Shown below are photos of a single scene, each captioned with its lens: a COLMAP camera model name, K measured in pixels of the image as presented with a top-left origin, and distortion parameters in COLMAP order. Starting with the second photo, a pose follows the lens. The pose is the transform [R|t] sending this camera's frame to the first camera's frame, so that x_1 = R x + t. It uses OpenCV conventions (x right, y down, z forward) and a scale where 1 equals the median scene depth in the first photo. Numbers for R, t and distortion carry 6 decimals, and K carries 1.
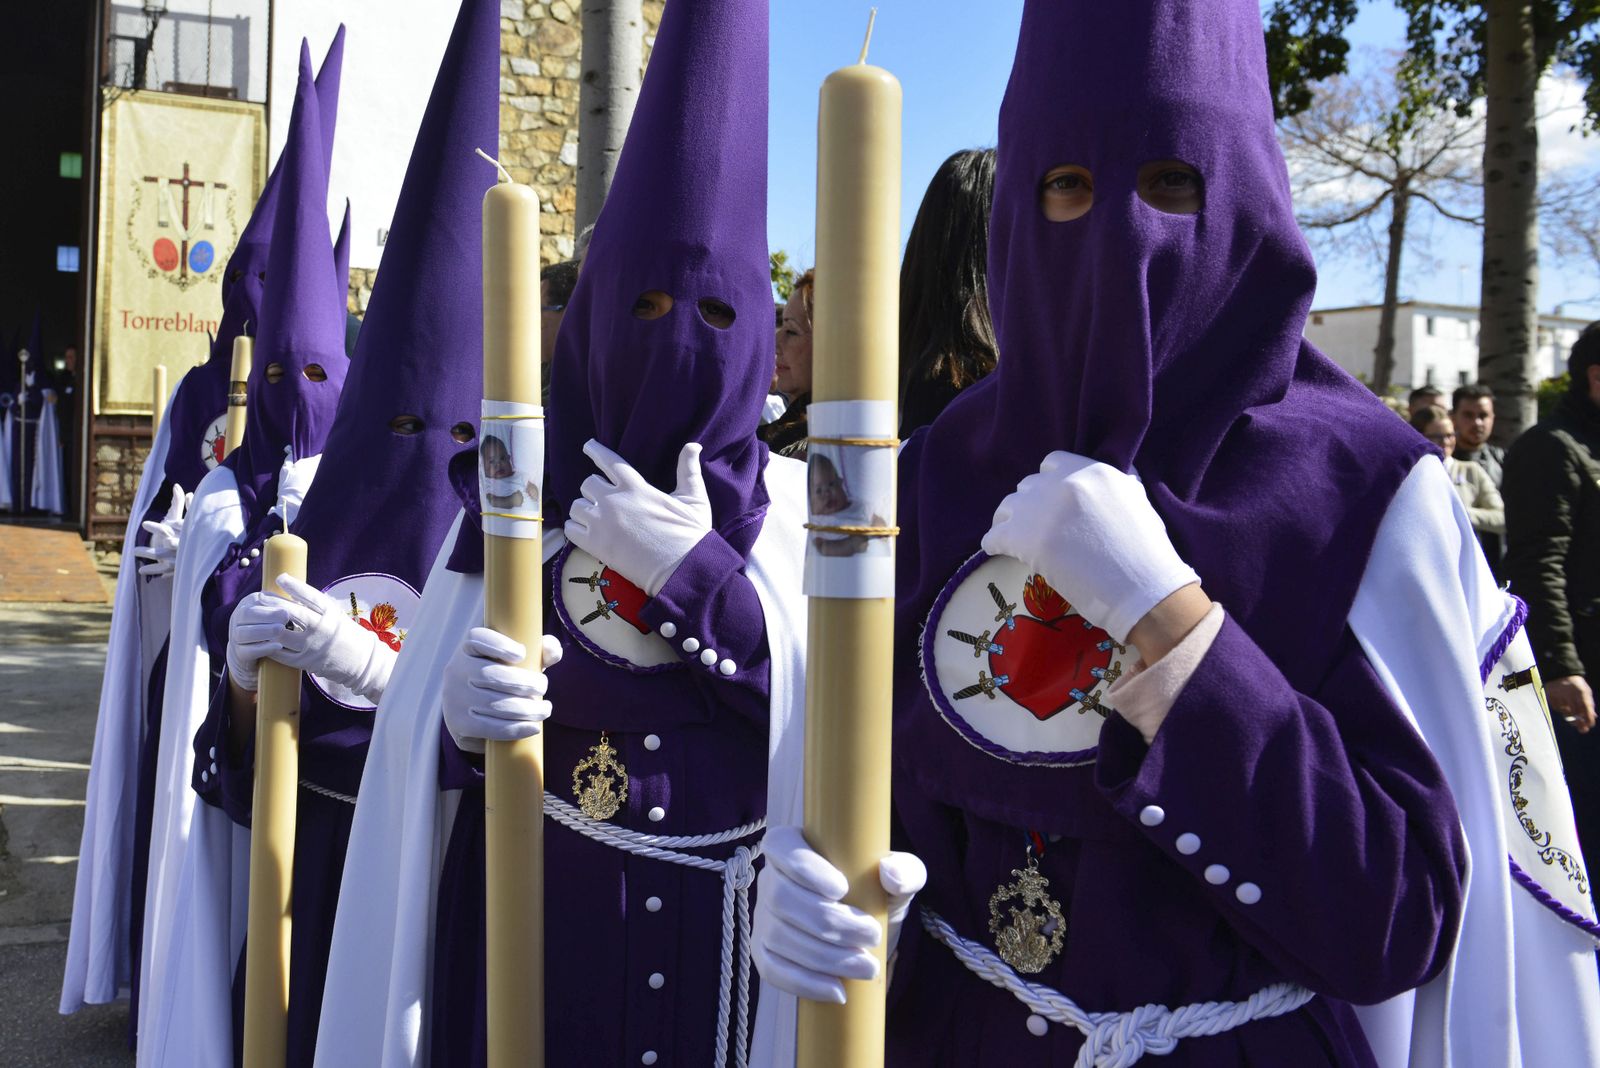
lens RADIAL K [[647.7, 0, 800.1], [0, 647.7, 534.1], [0, 0, 1]] dist [0.000706, -0.000071]
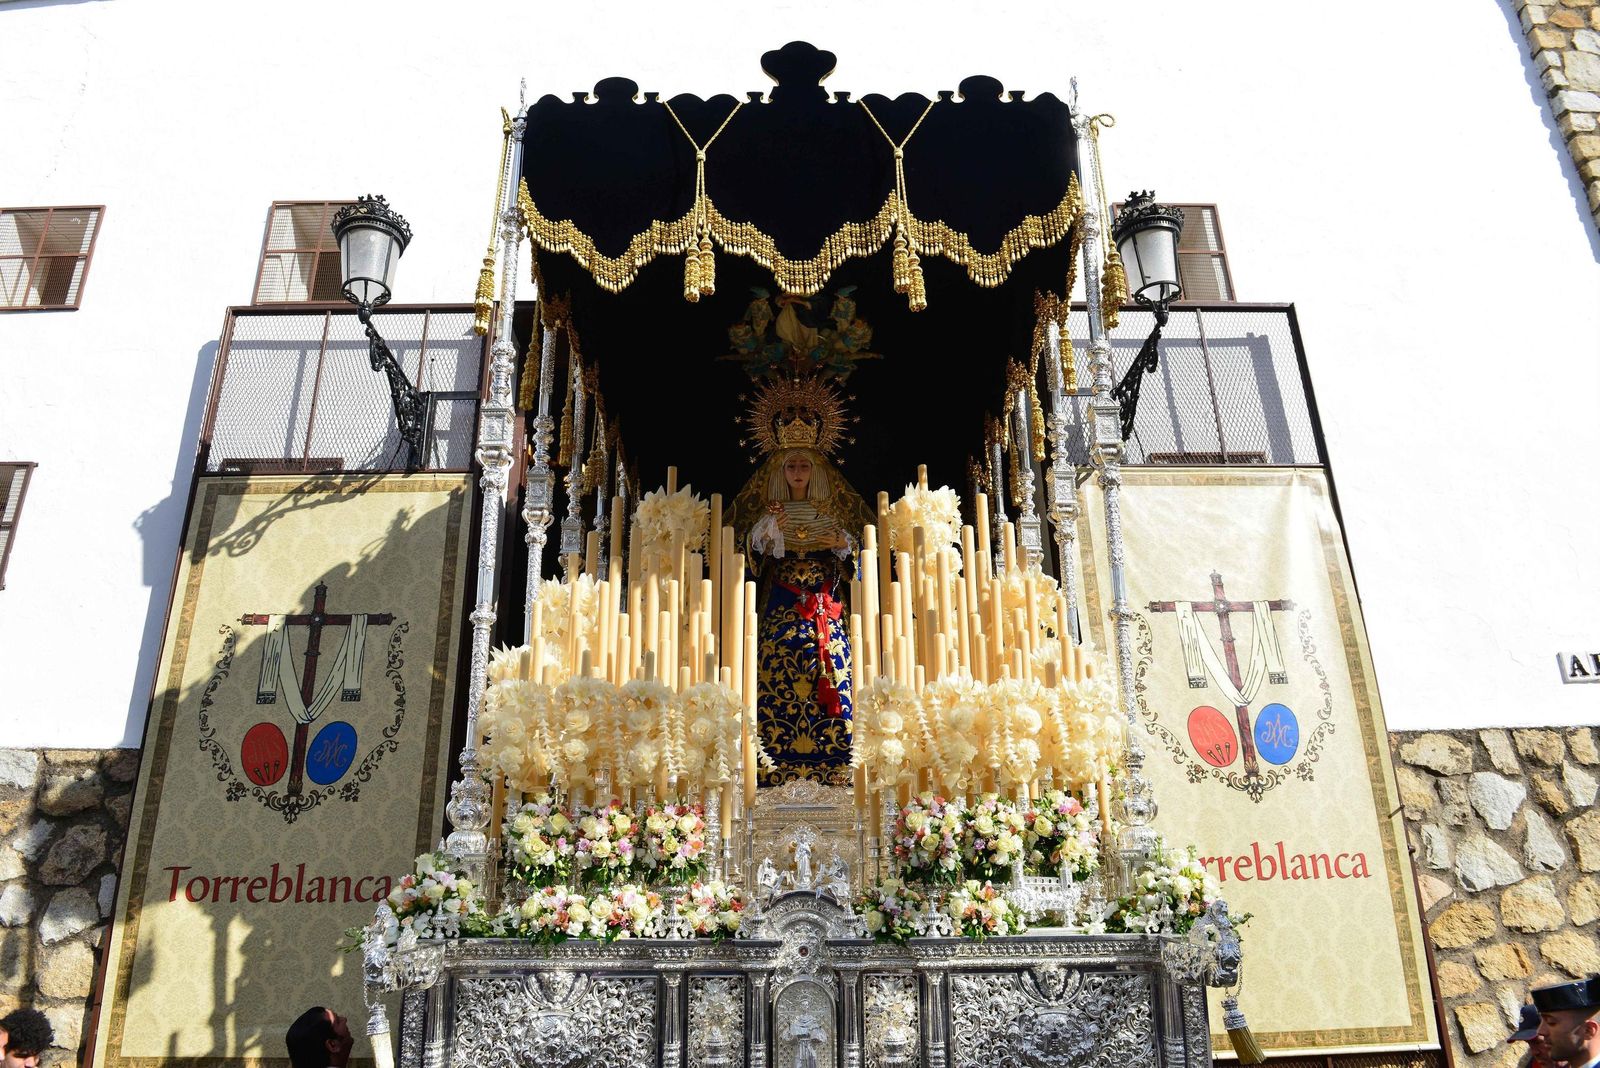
lens RADIAL K [[1558.9, 0, 800.3], [0, 1558.9, 534.6], [0, 0, 1]] dist [-0.082708, 0.000000]
pose [[0.990899, -0.095881, -0.094474, -1.132542], [0.040540, 0.881853, -0.469779, -0.009405], [0.128355, 0.461674, 0.877714, -0.185152]]
